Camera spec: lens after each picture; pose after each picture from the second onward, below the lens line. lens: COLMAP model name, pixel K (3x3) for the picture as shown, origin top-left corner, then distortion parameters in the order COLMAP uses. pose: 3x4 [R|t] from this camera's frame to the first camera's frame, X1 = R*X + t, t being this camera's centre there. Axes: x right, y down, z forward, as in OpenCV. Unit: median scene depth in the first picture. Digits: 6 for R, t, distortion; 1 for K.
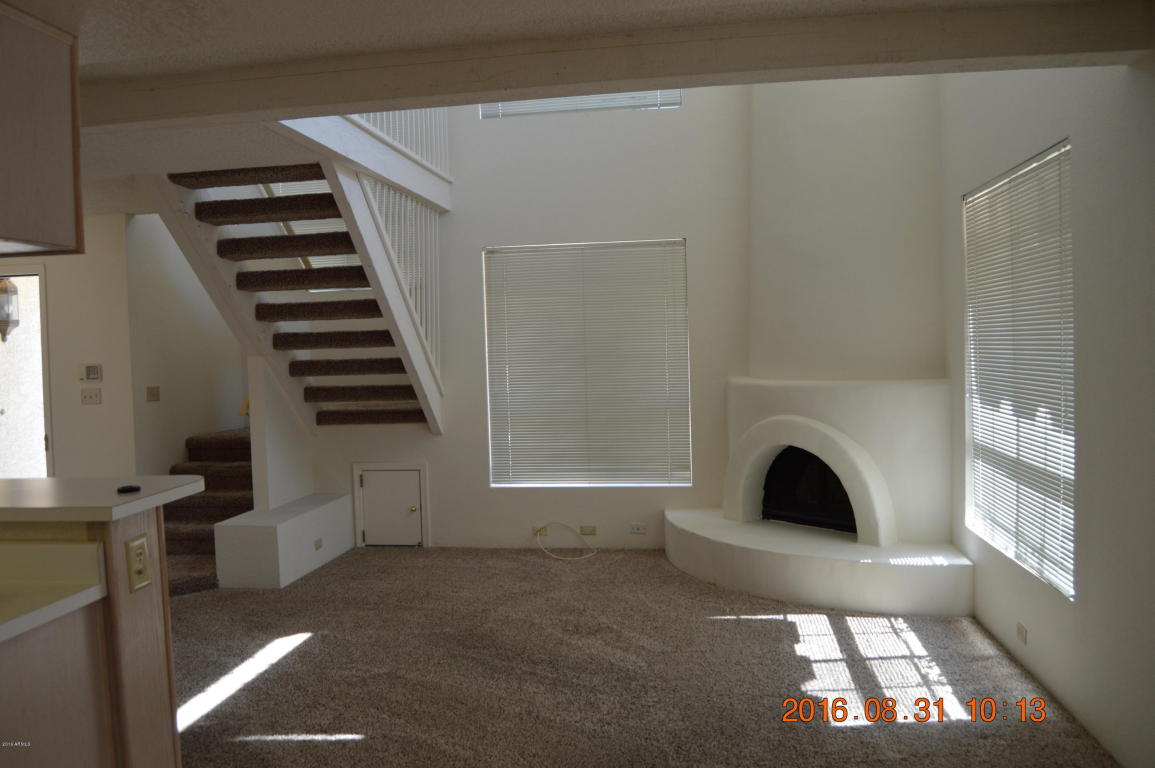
lens RADIAL K [[921.3, 0, 577.5], [0, 921.3, 384.0], [0, 0, 1]] dist [-0.116364, 0.051026]
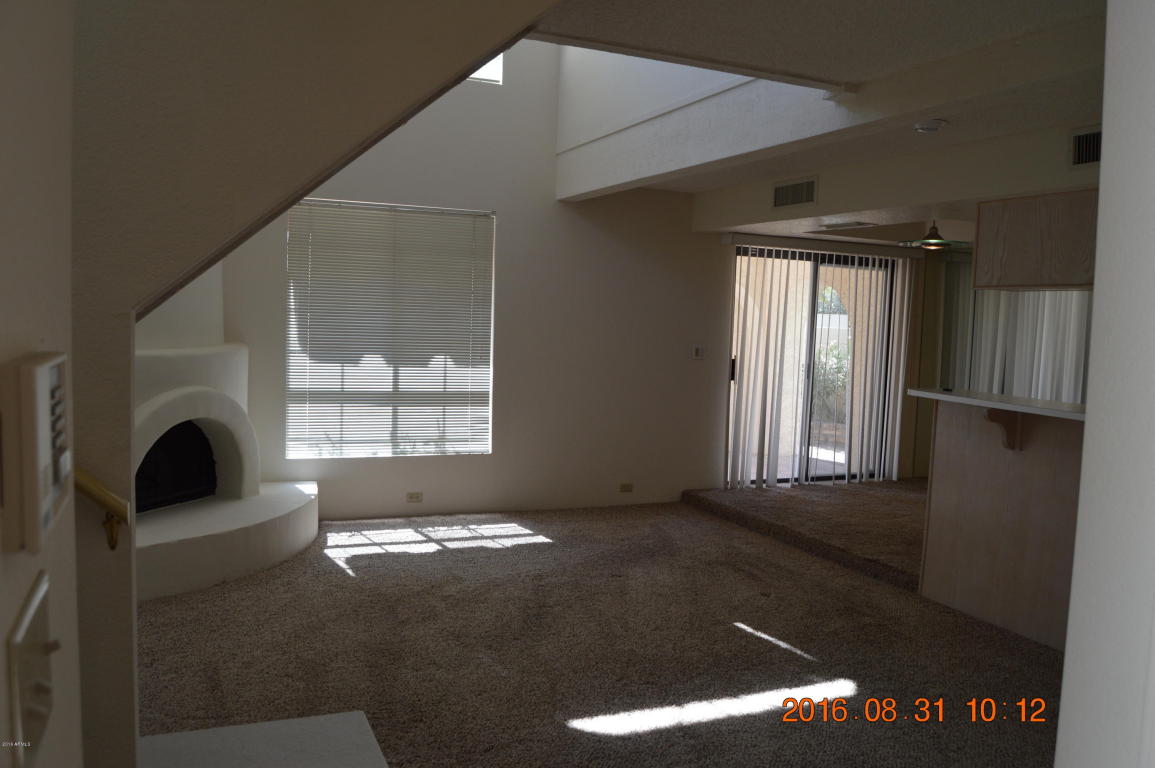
lens RADIAL K [[897.0, 0, 577.5], [0, 897.0, 384.0], [0, 0, 1]] dist [-0.093410, 0.036714]
pose [[-0.519209, -0.057748, 0.852694, -0.825529], [0.009884, 0.997242, 0.073556, -0.033601], [-0.854590, 0.046620, -0.517206, 1.272699]]
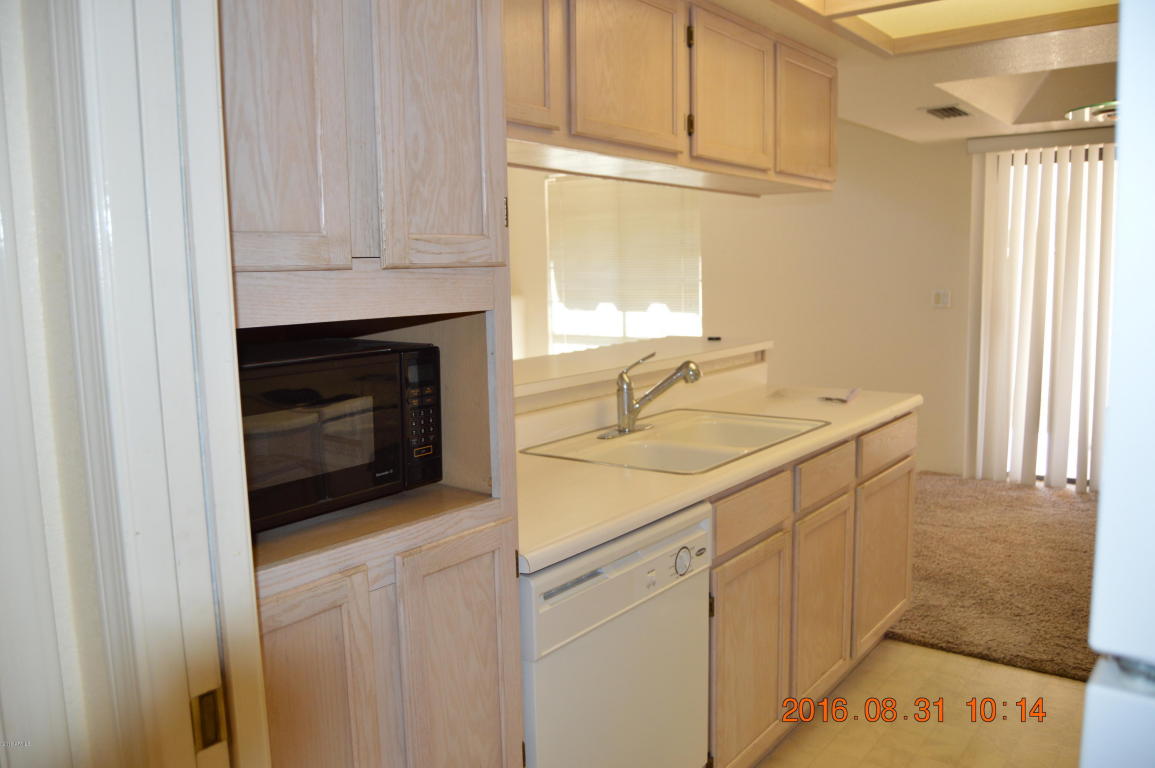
lens RADIAL K [[897.0, 0, 577.5], [0, 897.0, 384.0], [0, 0, 1]] dist [-0.093410, 0.036714]
pose [[0.492033, -0.095106, 0.865366, -0.900461], [0.037681, 0.995410, 0.087974, 0.016658], [-0.869760, -0.010678, 0.493359, 0.174960]]
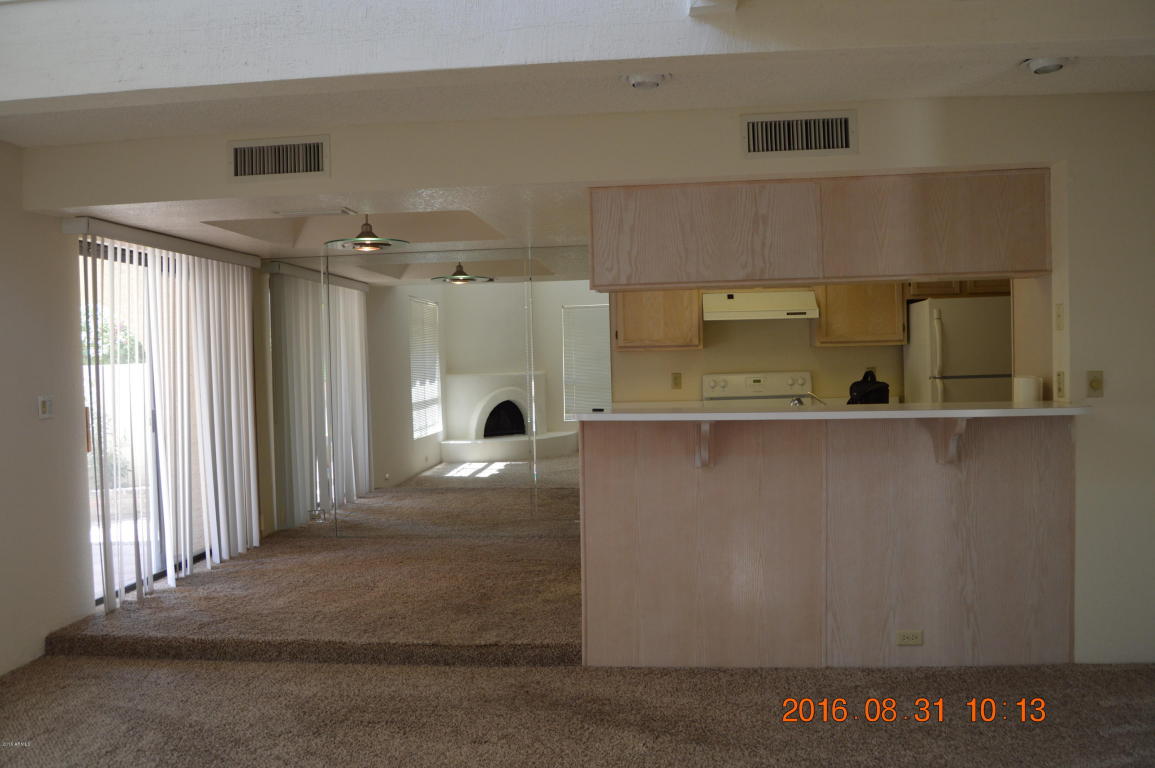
lens RADIAL K [[913.5, 0, 593.4], [0, 913.5, 379.9], [0, 0, 1]] dist [-0.102003, 0.057134]
pose [[-0.998295, 0.053111, -0.024197, -0.200354], [0.051451, 0.996576, 0.064722, -0.032412], [0.027551, 0.063367, -0.997610, 1.247012]]
